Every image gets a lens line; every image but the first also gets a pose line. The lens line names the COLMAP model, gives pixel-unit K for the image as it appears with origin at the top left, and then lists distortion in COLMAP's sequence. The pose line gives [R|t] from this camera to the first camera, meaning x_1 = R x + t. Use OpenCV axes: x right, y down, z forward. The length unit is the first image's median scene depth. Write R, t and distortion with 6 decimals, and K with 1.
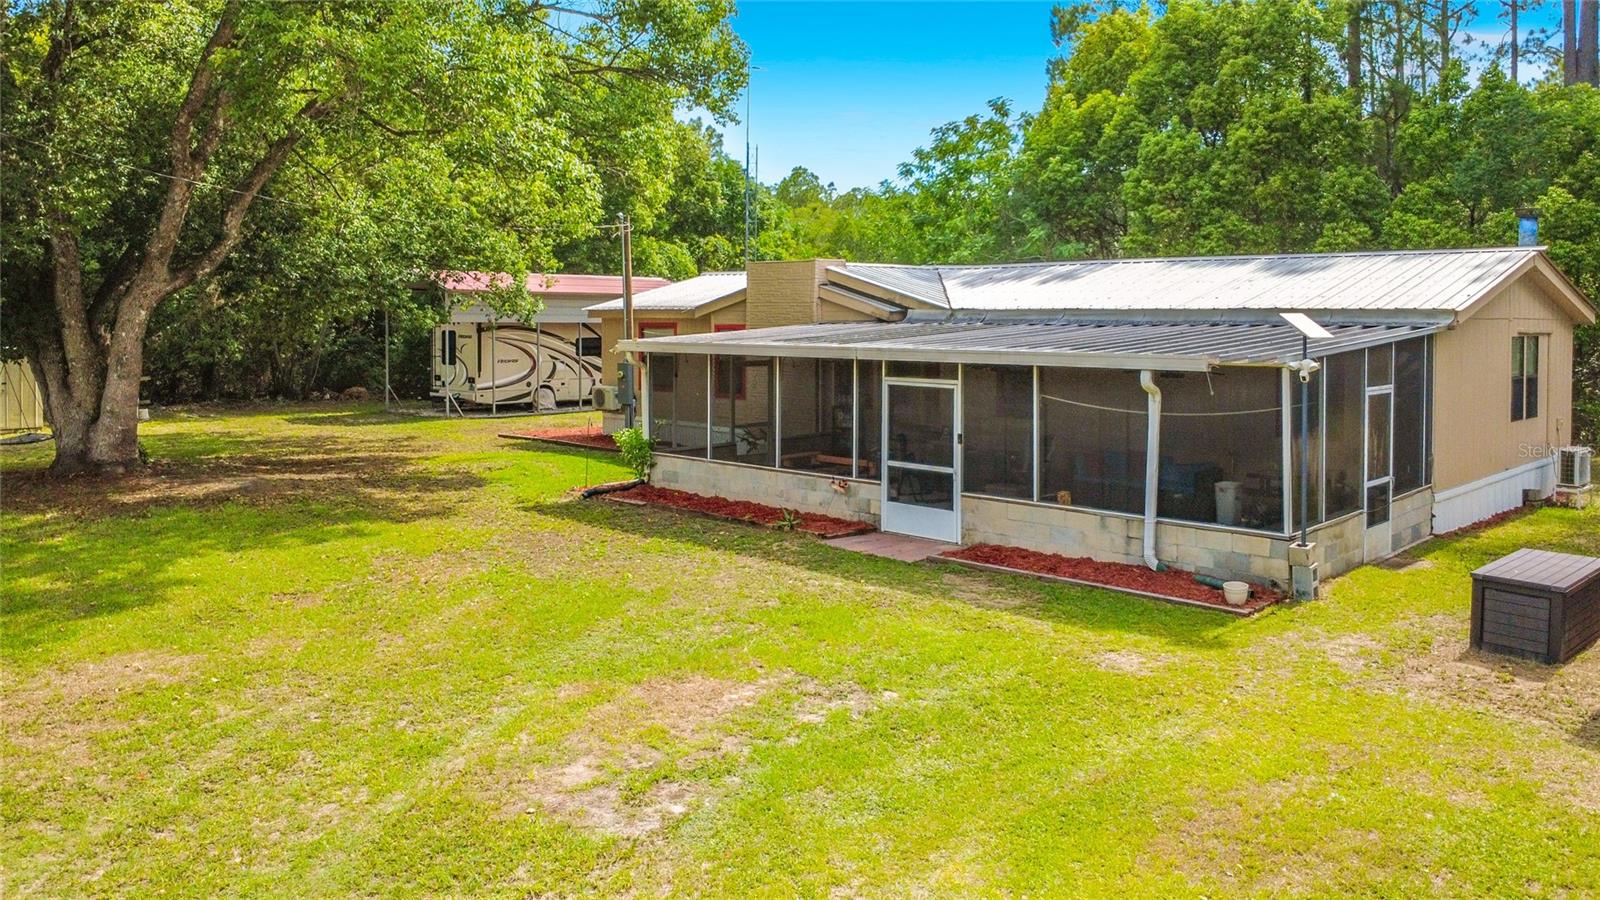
lens RADIAL K [[1213.5, 0, 805.1], [0, 1213.5, 375.4], [0, 0, 1]] dist [0.007923, 0.004667]
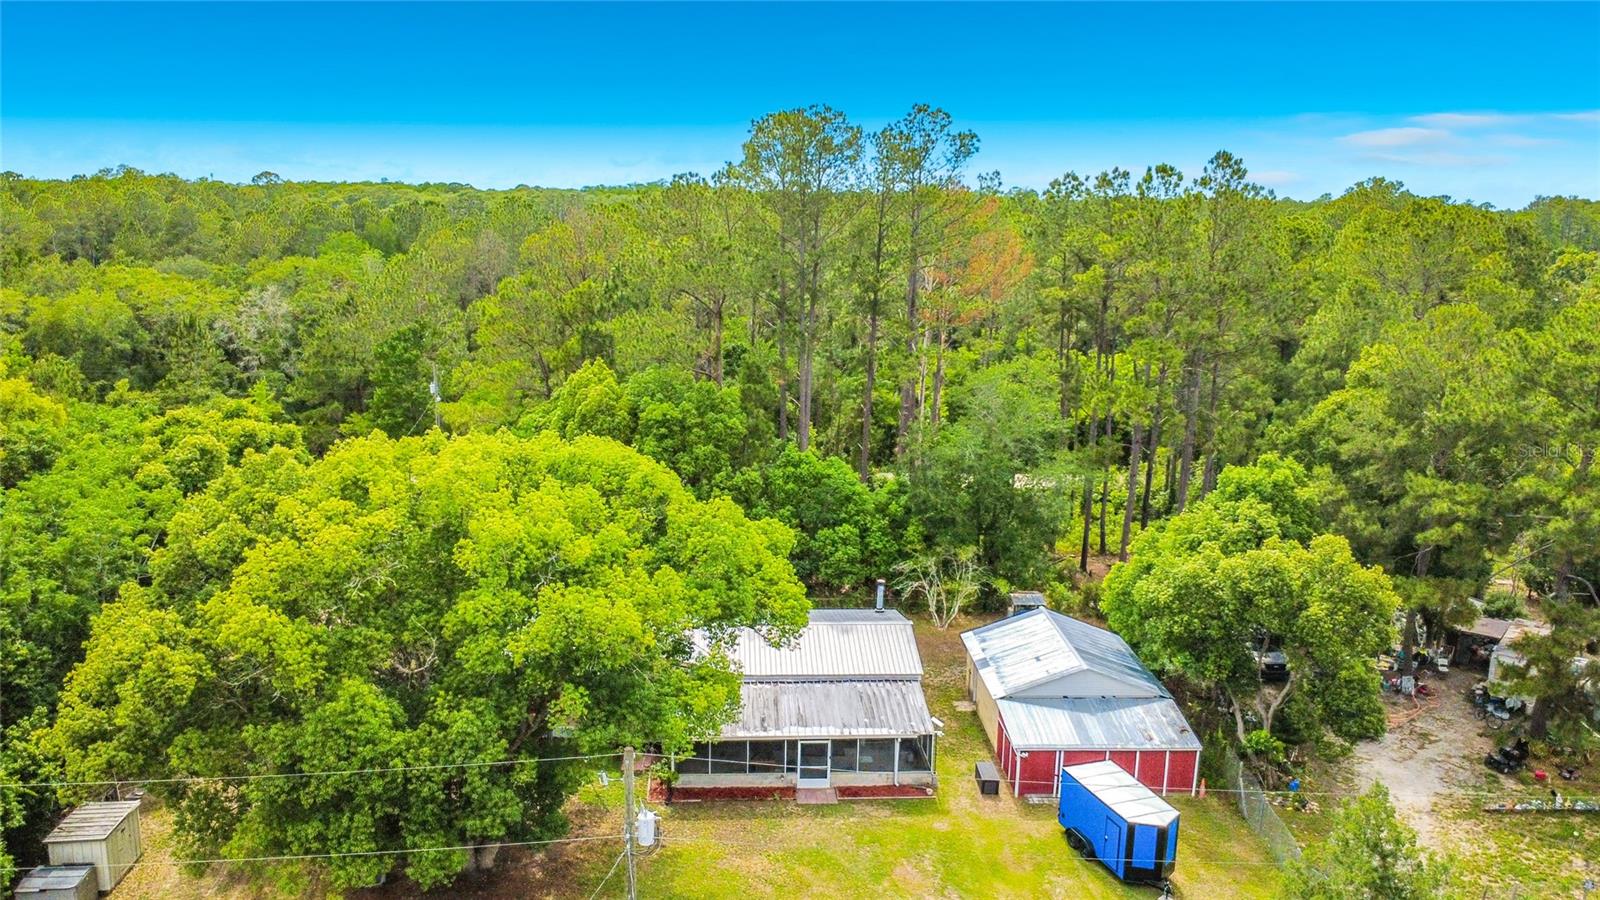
lens RADIAL K [[1196.9, 0, 832.4], [0, 1196.9, 449.7], [0, 0, 1]] dist [0.001177, -0.000766]
pose [[0.665497, -0.137707, 0.733587, -2.035840], [0.016339, 0.985286, 0.170132, -1.260400], [-0.746221, -0.101237, 0.657955, -0.974153]]
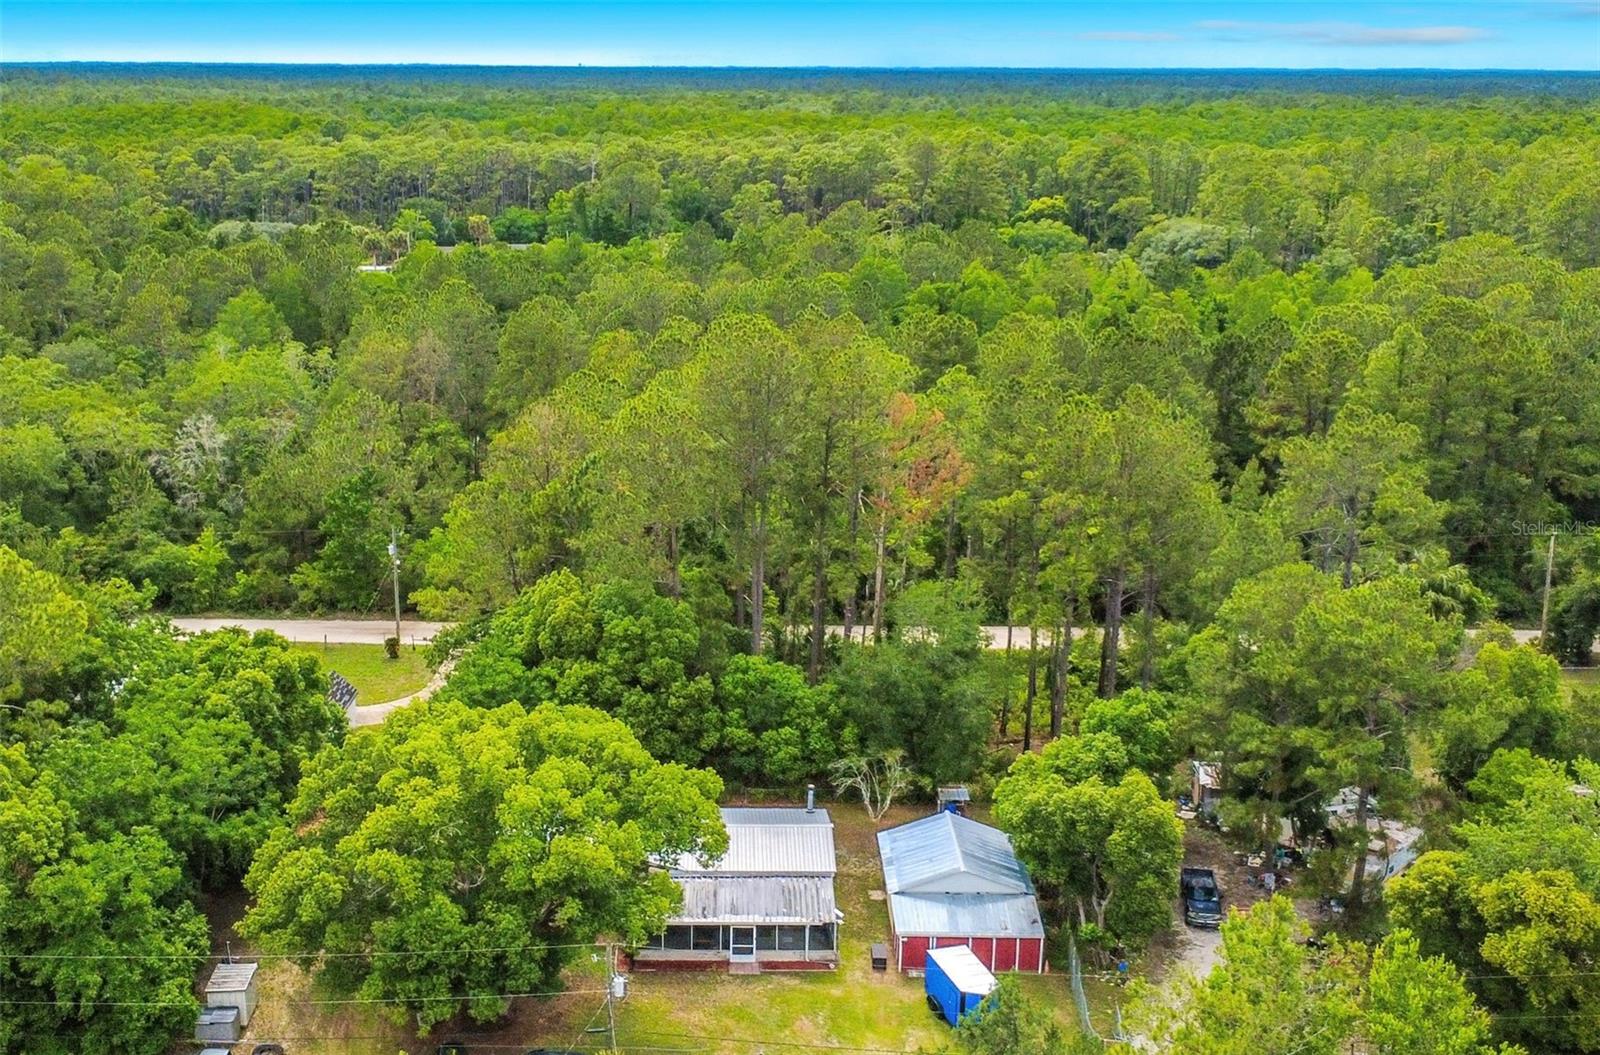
lens RADIAL K [[1778.8, 0, 769.0], [0, 1778.8, 527.4], [0, 0, 1]] dist [0.000963, 0.001464]
pose [[0.705962, -0.167501, 0.688158, -3.713883], [0.025751, 0.977060, 0.211403, -2.553849], [-0.707781, -0.131522, 0.694080, -2.998781]]
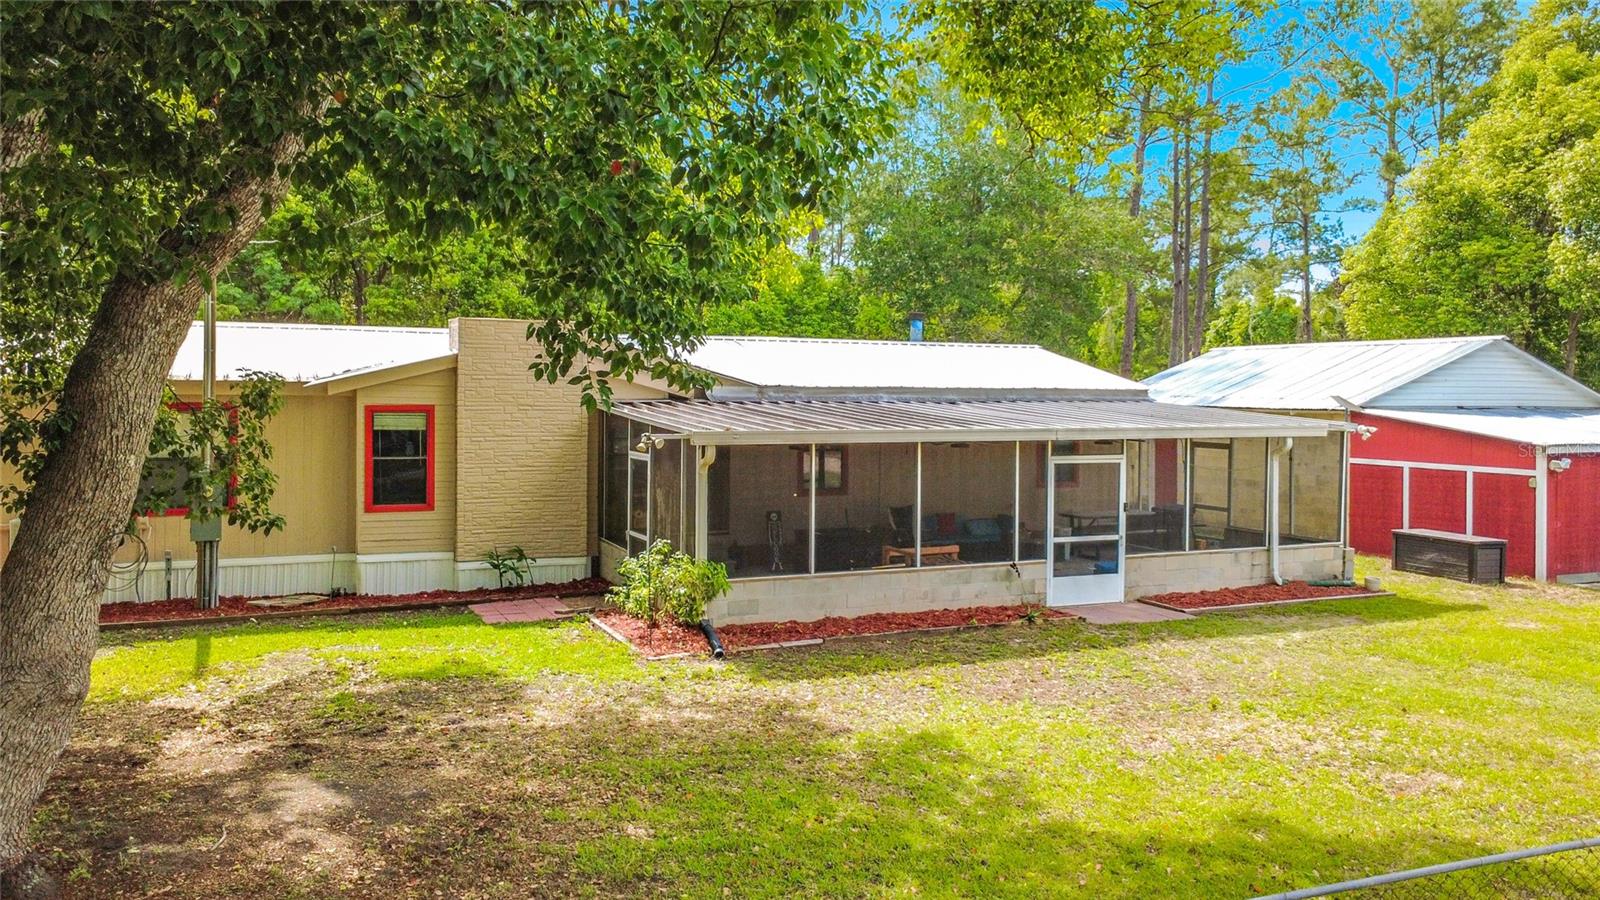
lens RADIAL K [[1213.5, 0, 805.1], [0, 1213.5, 375.4], [0, 0, 1]] dist [0.007923, 0.004667]
pose [[0.362495, 0.008069, 0.931951, -1.014260], [0.037924, 0.999007, -0.023400, -0.053715], [-0.931214, 0.043826, 0.361829, 0.856369]]
